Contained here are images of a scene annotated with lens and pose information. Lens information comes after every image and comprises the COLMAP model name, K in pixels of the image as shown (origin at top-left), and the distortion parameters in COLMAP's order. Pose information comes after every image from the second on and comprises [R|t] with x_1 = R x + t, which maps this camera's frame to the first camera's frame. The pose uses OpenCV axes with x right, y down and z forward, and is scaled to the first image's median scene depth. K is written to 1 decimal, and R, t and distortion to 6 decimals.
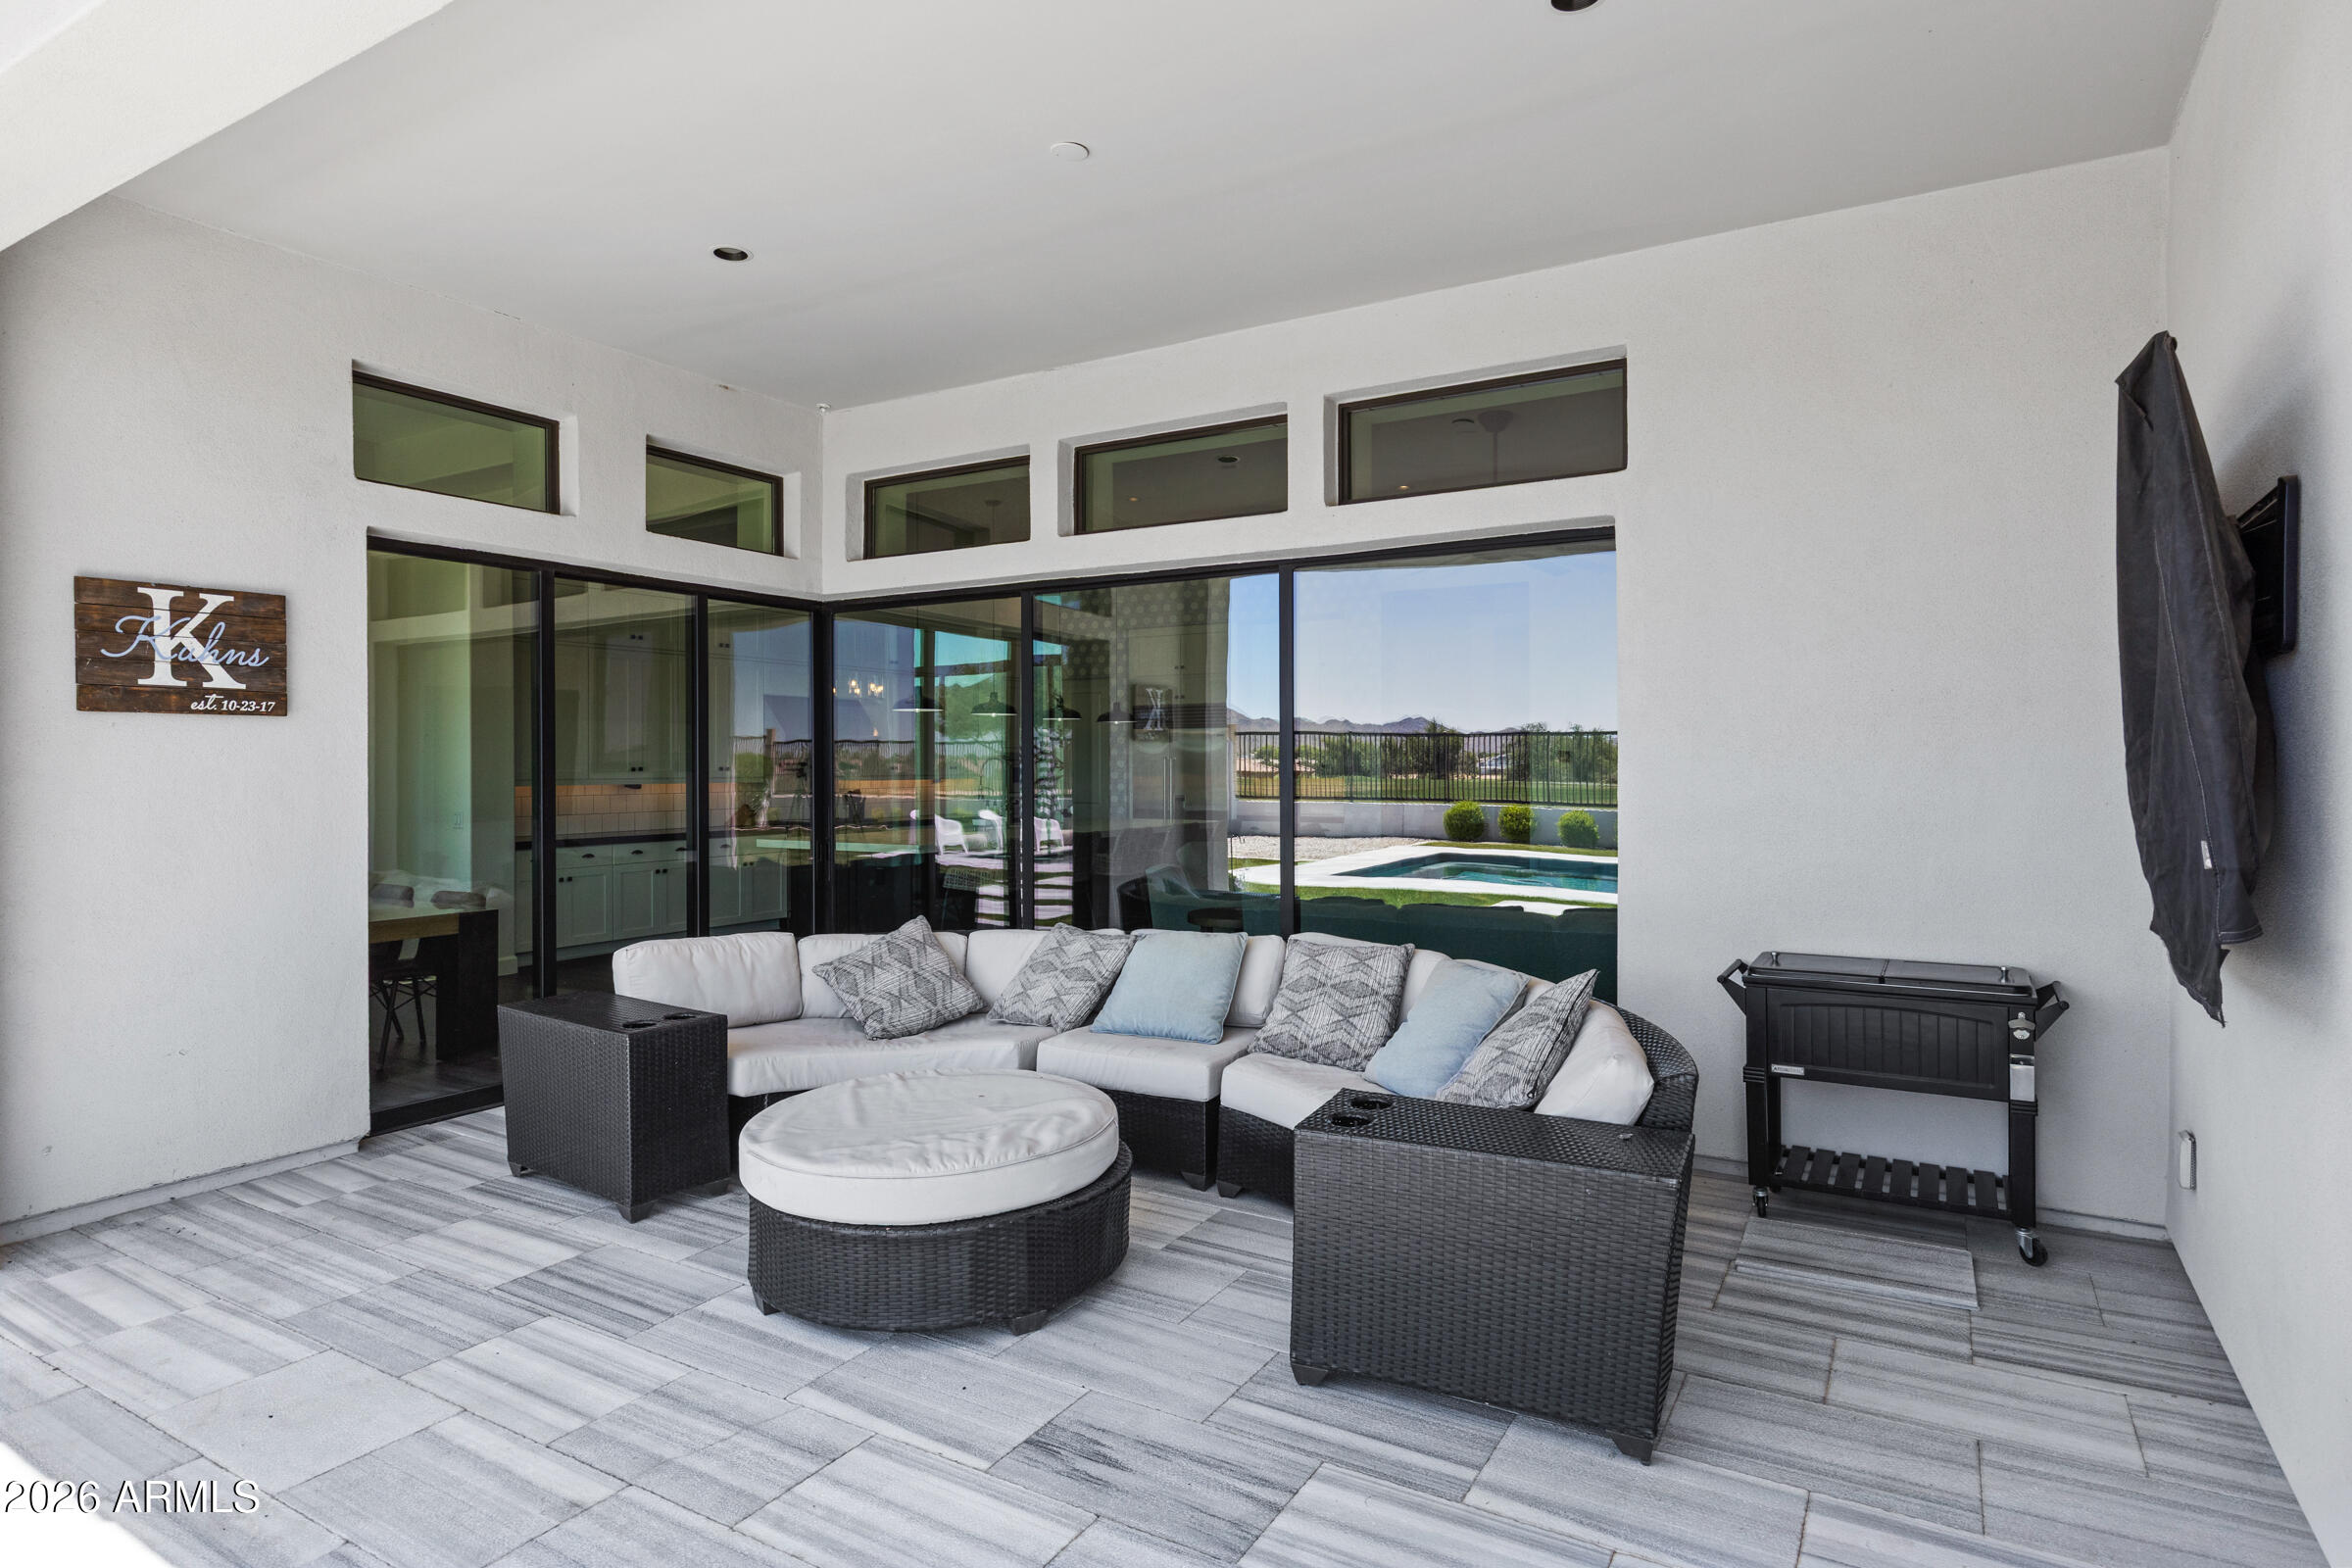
lens RADIAL K [[1280.0, 0, 1176.0], [0, 1280.0, 784.0], [0, 0, 1]] dist [-0.001438, -0.001175]
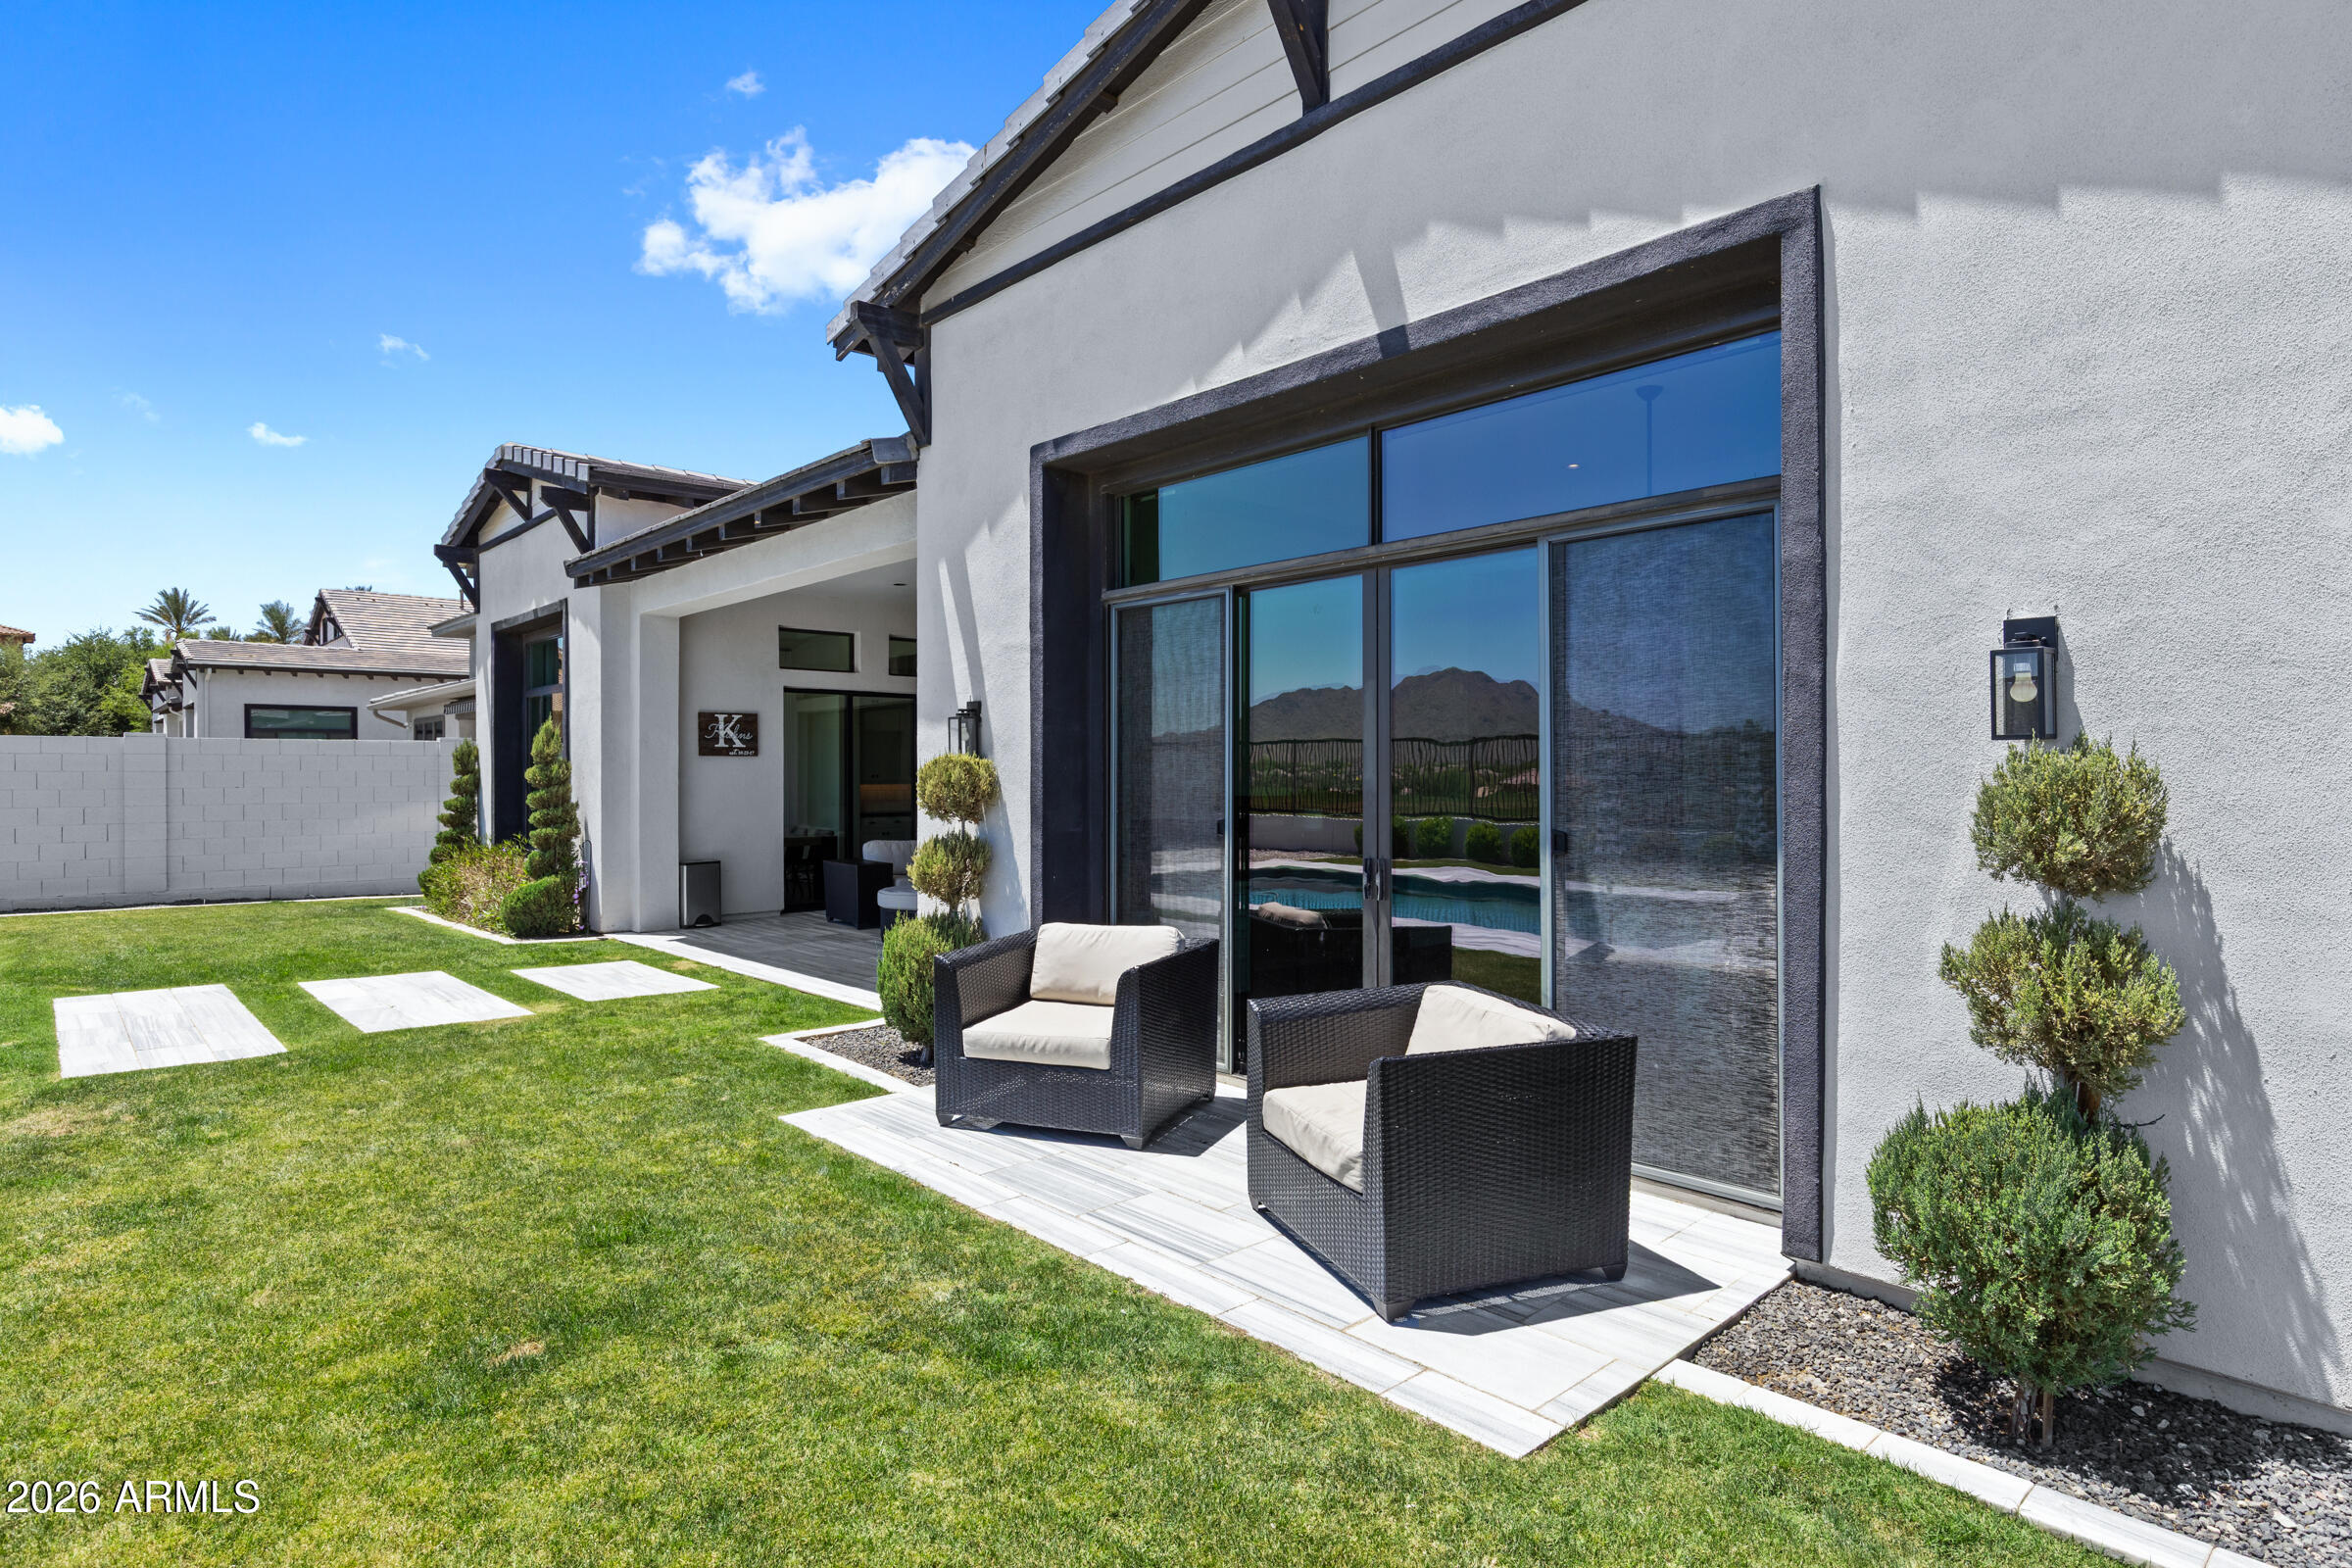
lens RADIAL K [[1280.0, 0, 1176.0], [0, 1280.0, 784.0], [0, 0, 1]] dist [-0.001438, -0.001175]
pose [[0.956721, 0.009820, -0.290842, 0.963548], [-0.006769, 0.999911, 0.011496, -0.028475], [0.290929, -0.009029, 0.956702, -1.368792]]
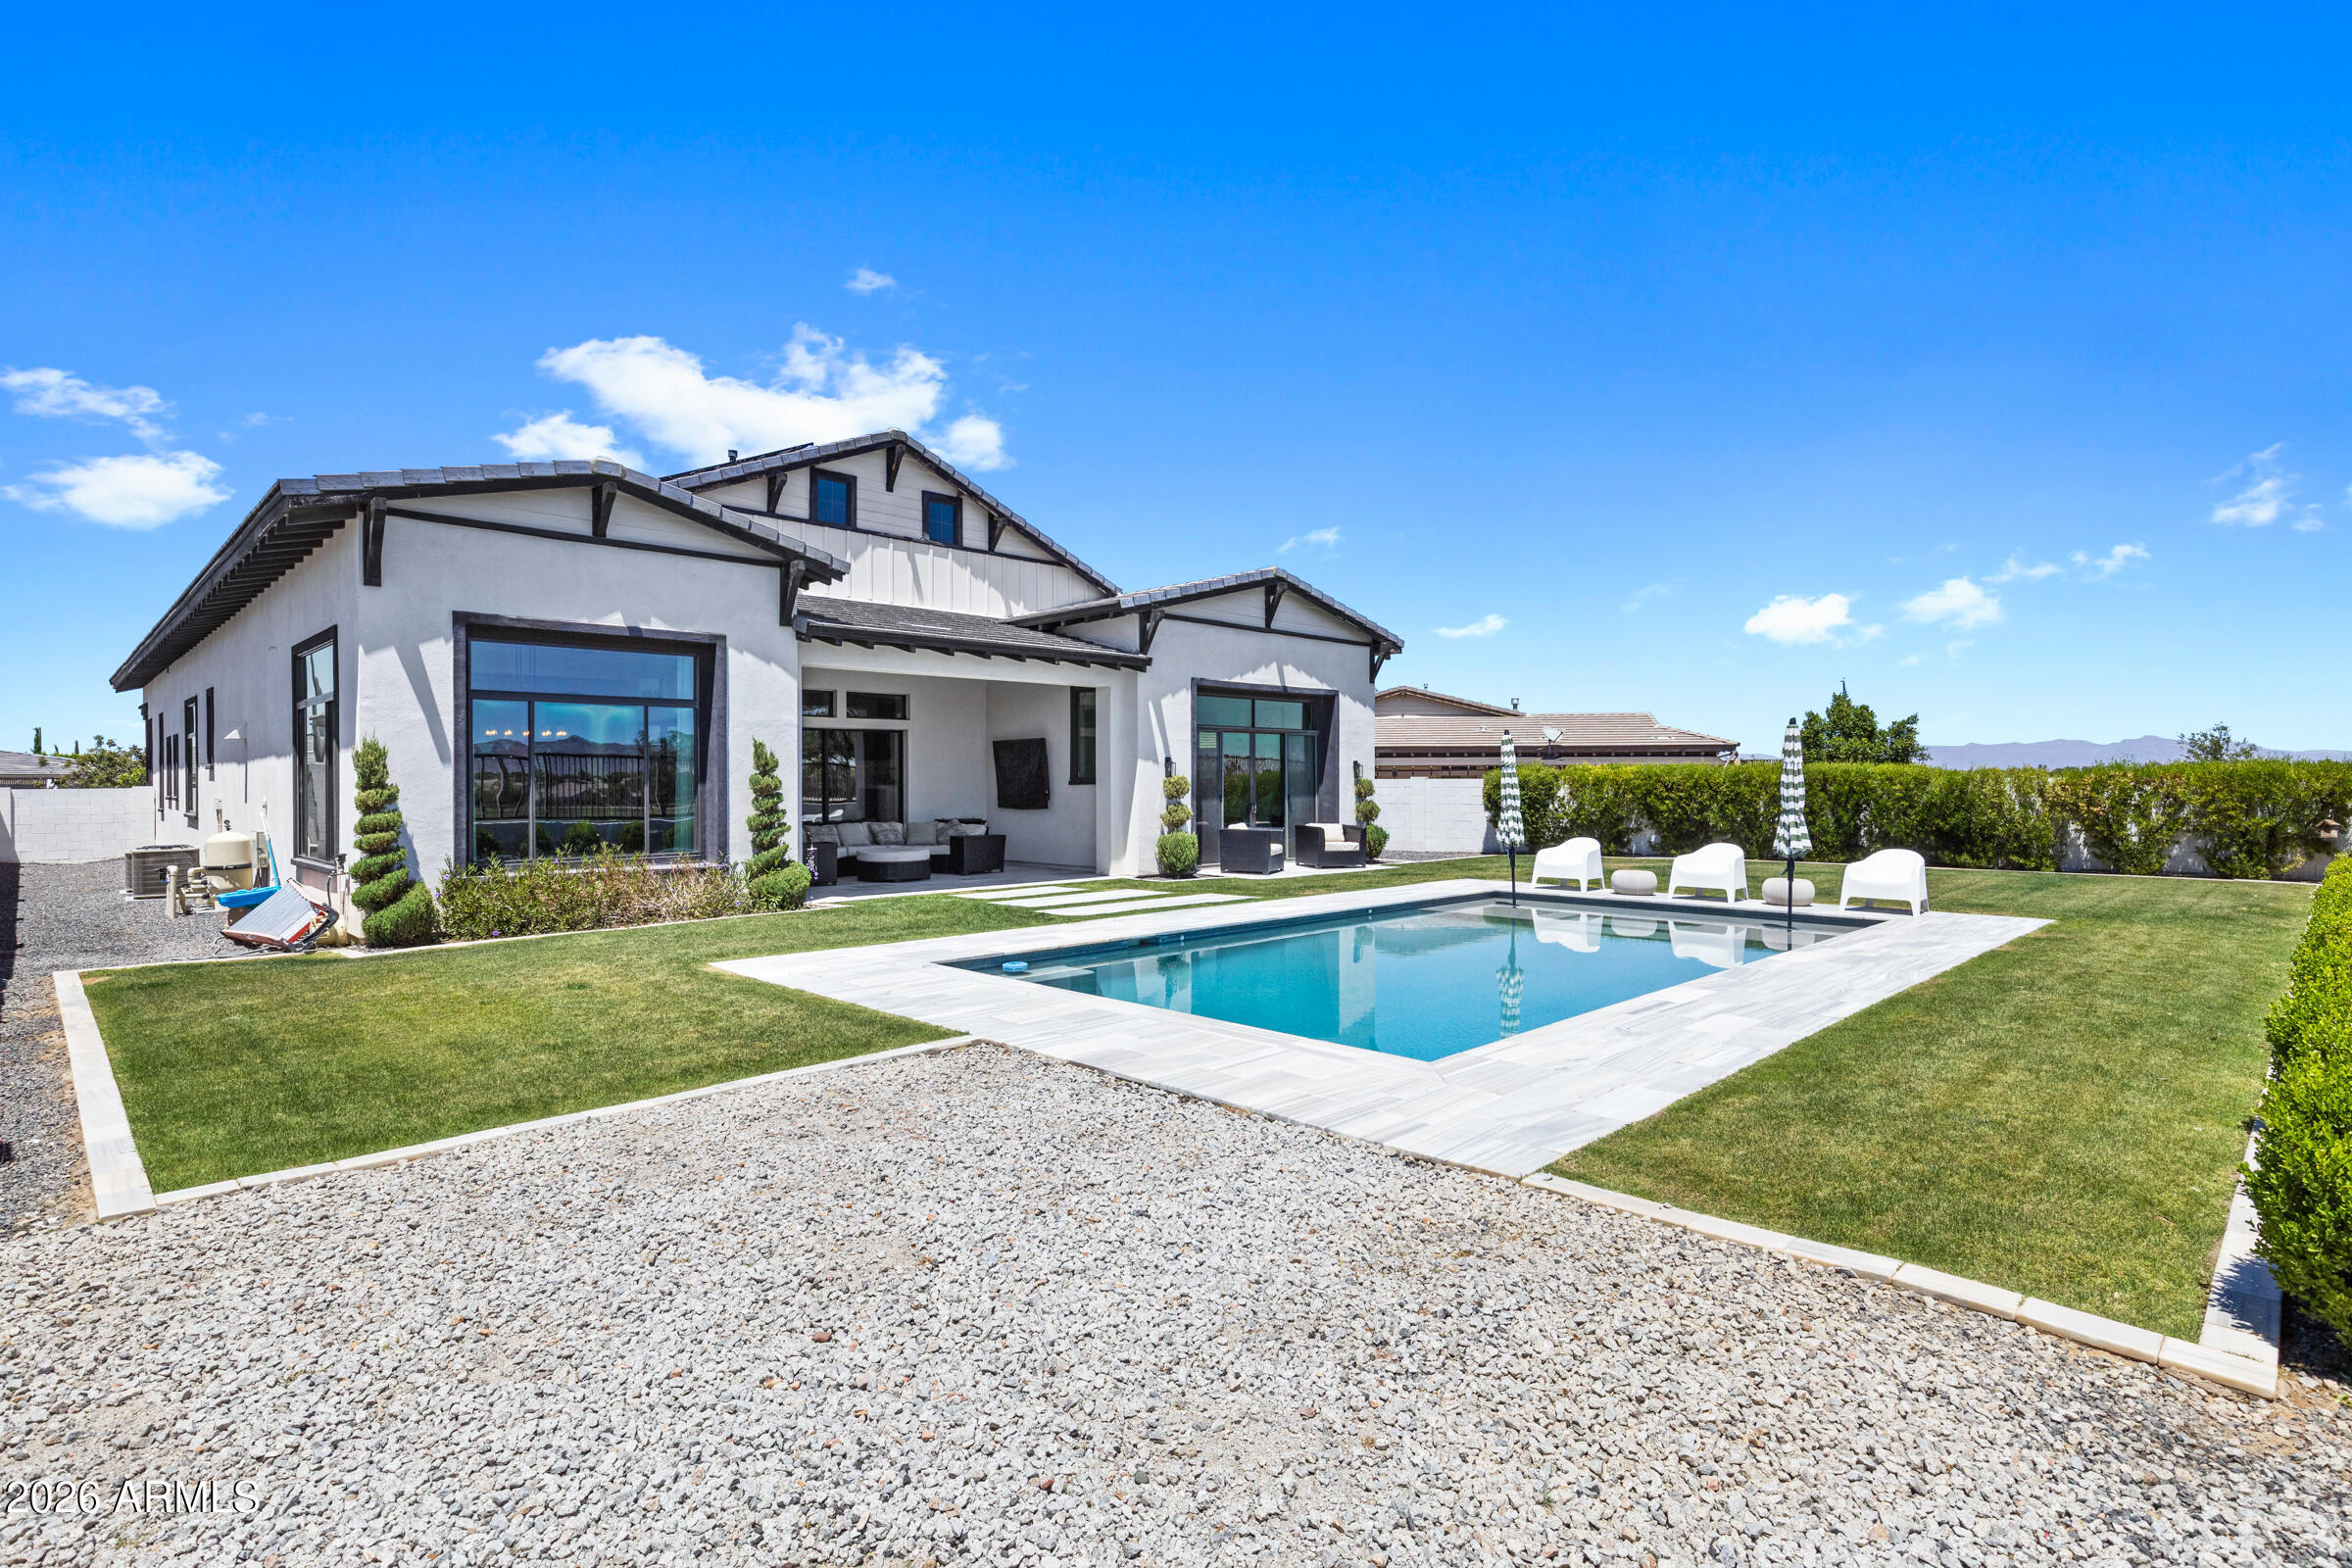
lens RADIAL K [[1139.3, 0, 1176.0], [0, 1139.3, 784.0], [0, 0, 1]] dist [-0.000479, -0.000115]
pose [[0.234762, 0.007180, 0.972026, -3.485240], [-0.003066, 0.999973, -0.006646, 0.007785], [-0.972048, -0.001420, 0.234778, -0.894743]]
